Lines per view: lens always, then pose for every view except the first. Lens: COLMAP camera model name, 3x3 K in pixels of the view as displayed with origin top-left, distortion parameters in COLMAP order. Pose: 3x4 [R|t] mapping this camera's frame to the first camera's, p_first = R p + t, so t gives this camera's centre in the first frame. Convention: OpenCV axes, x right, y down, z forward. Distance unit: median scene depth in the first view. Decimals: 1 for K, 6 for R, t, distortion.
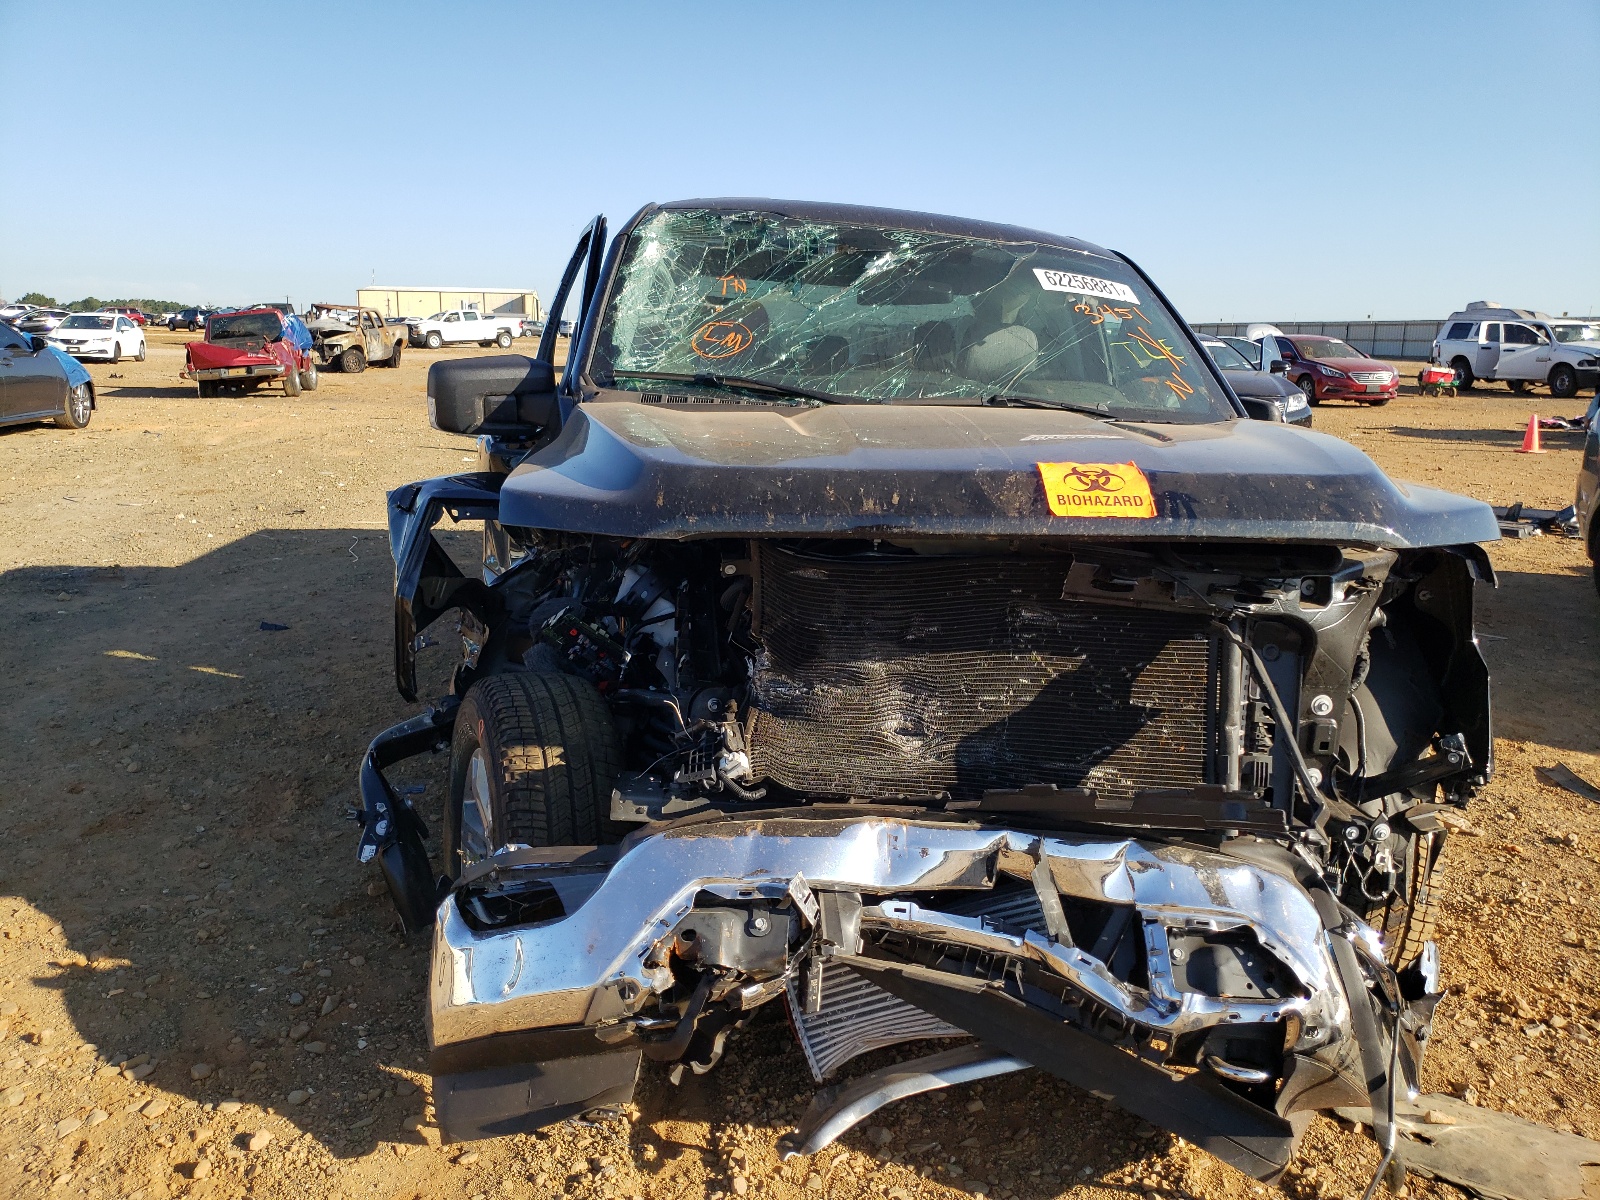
lens RADIAL K [[1228.3, 0, 800.0], [0, 1228.3, 600.0], [0, 0, 1]] dist [0.010340, -0.005537]
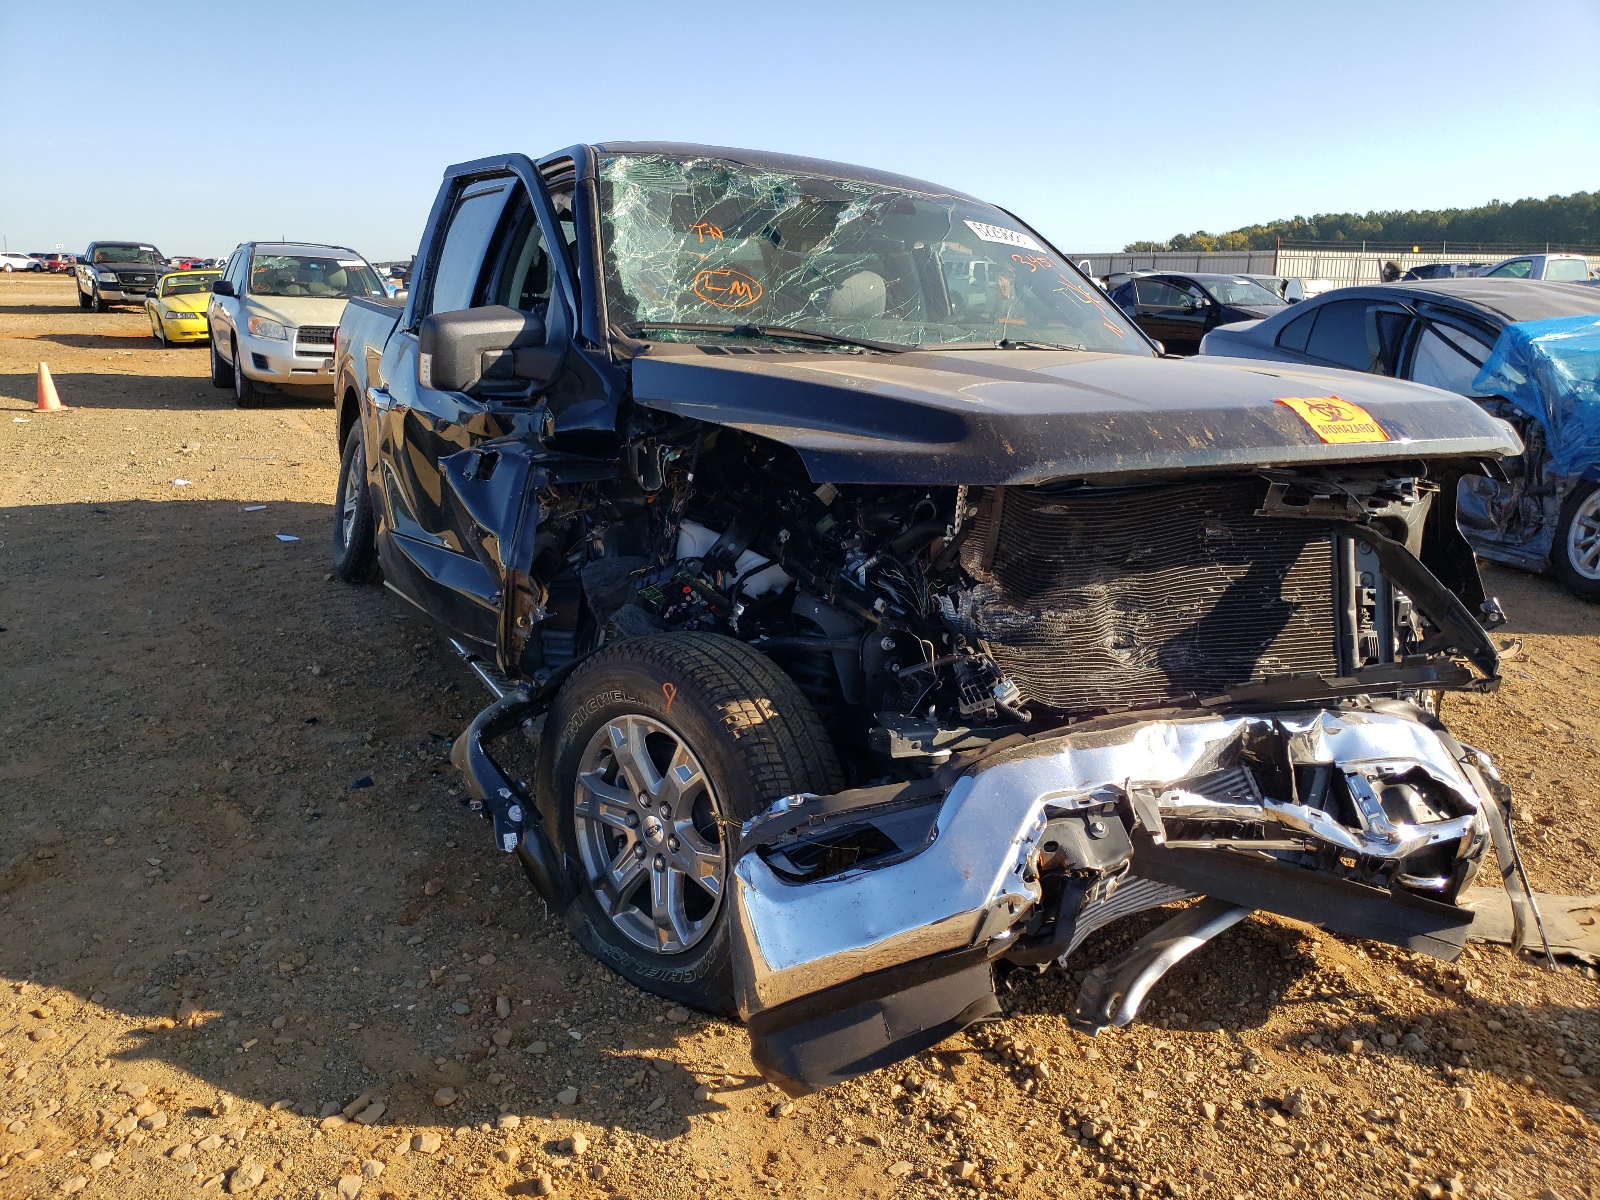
lens RADIAL K [[1226.6, 0, 800.4], [0, 1226.6, 584.3], [0, 0, 1]] dist [-0.001485, 0.001596]
pose [[0.931476, -0.091521, 0.352104, -0.575429], [0.078350, 0.995594, 0.051508, -0.028199], [-0.355267, -0.020391, 0.934543, 0.060302]]
